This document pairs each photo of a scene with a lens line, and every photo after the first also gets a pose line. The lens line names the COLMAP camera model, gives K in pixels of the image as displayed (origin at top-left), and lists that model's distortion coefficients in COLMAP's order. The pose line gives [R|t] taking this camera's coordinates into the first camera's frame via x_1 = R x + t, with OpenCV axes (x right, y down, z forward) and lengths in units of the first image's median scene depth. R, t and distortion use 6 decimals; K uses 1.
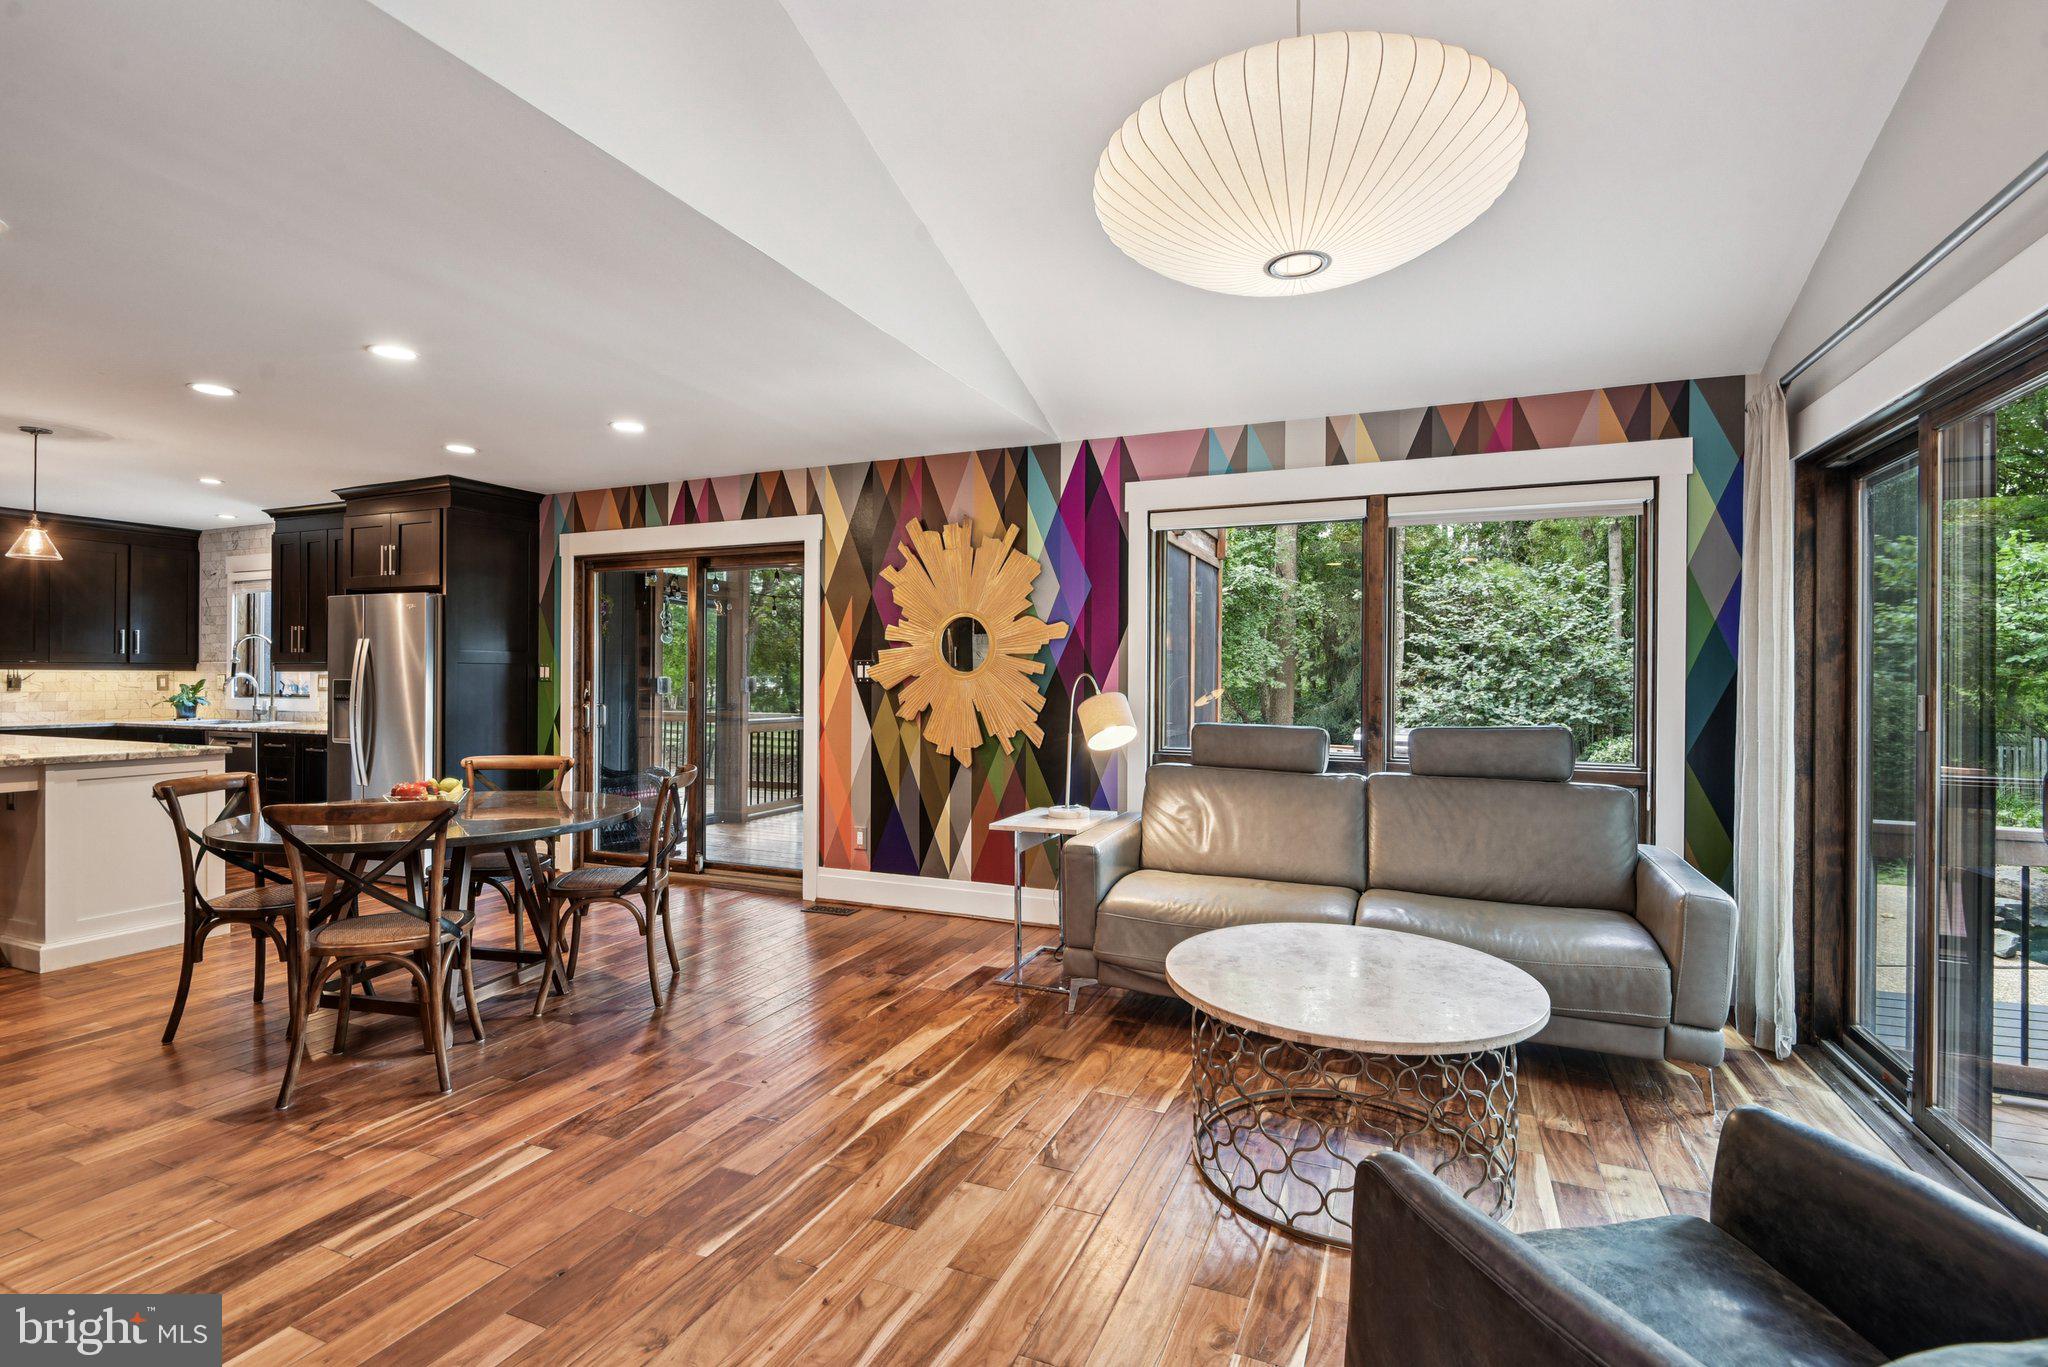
lens RADIAL K [[946.7, 0, 1028.9], [0, 946.7, 681.1], [0, 0, 1]] dist [-0.009714, 0.000395]
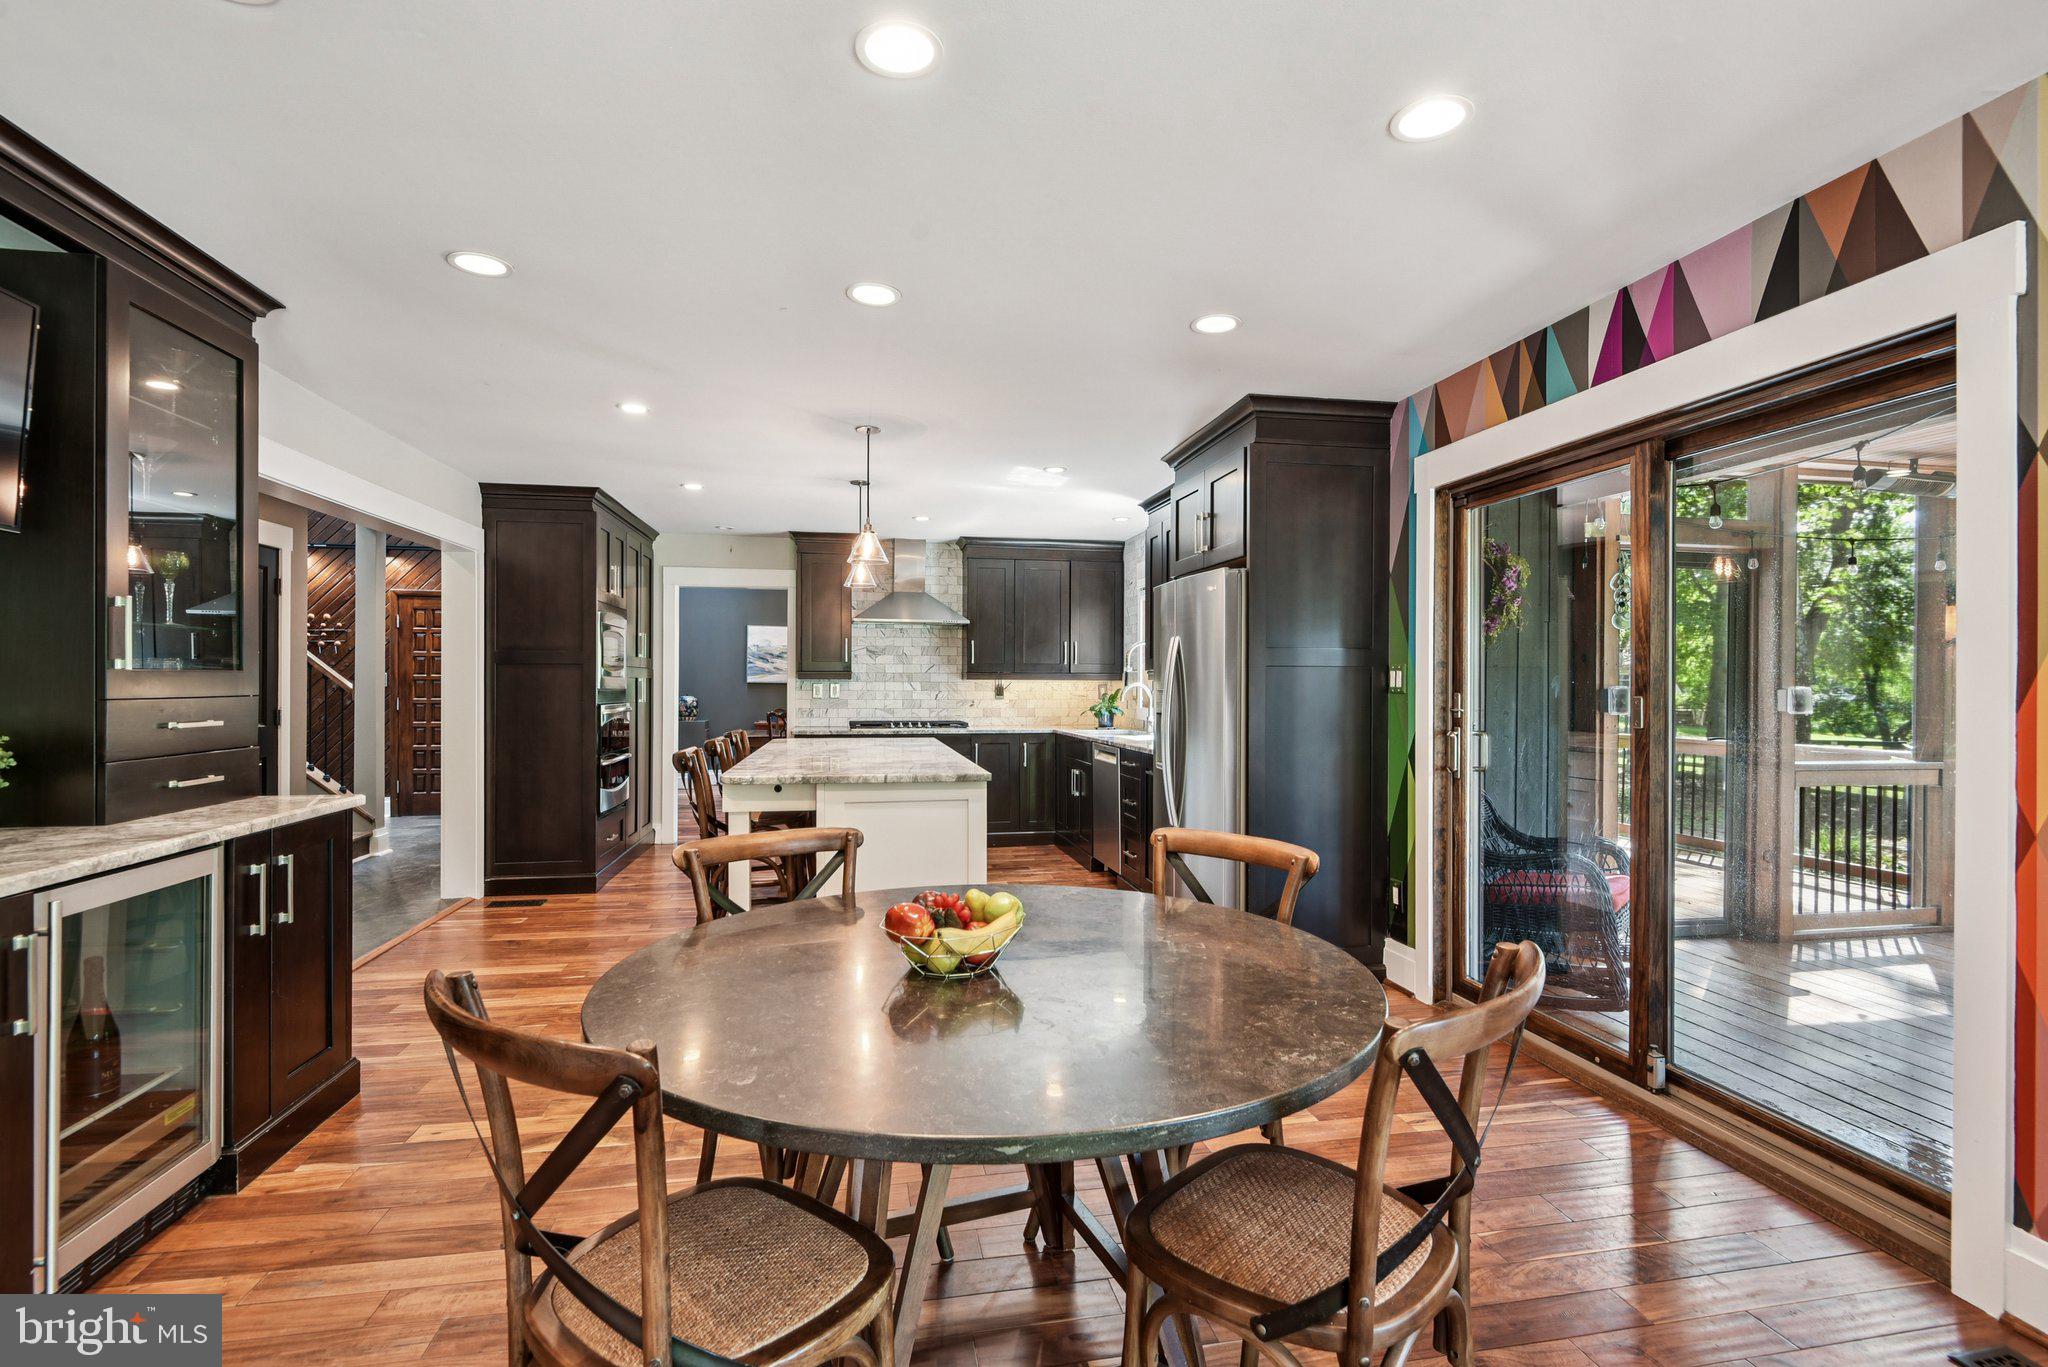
lens RADIAL K [[946.7, 0, 1030.5], [0, 946.7, 683.9], [0, 0, 1]] dist [-0.009714, 0.000395]
pose [[0.557151, -0.002760, -0.830406, -0.125224], [-0.001980, 0.999987, -0.004652, -0.002274], [0.830409, 0.004236, 0.557139, 0.459522]]
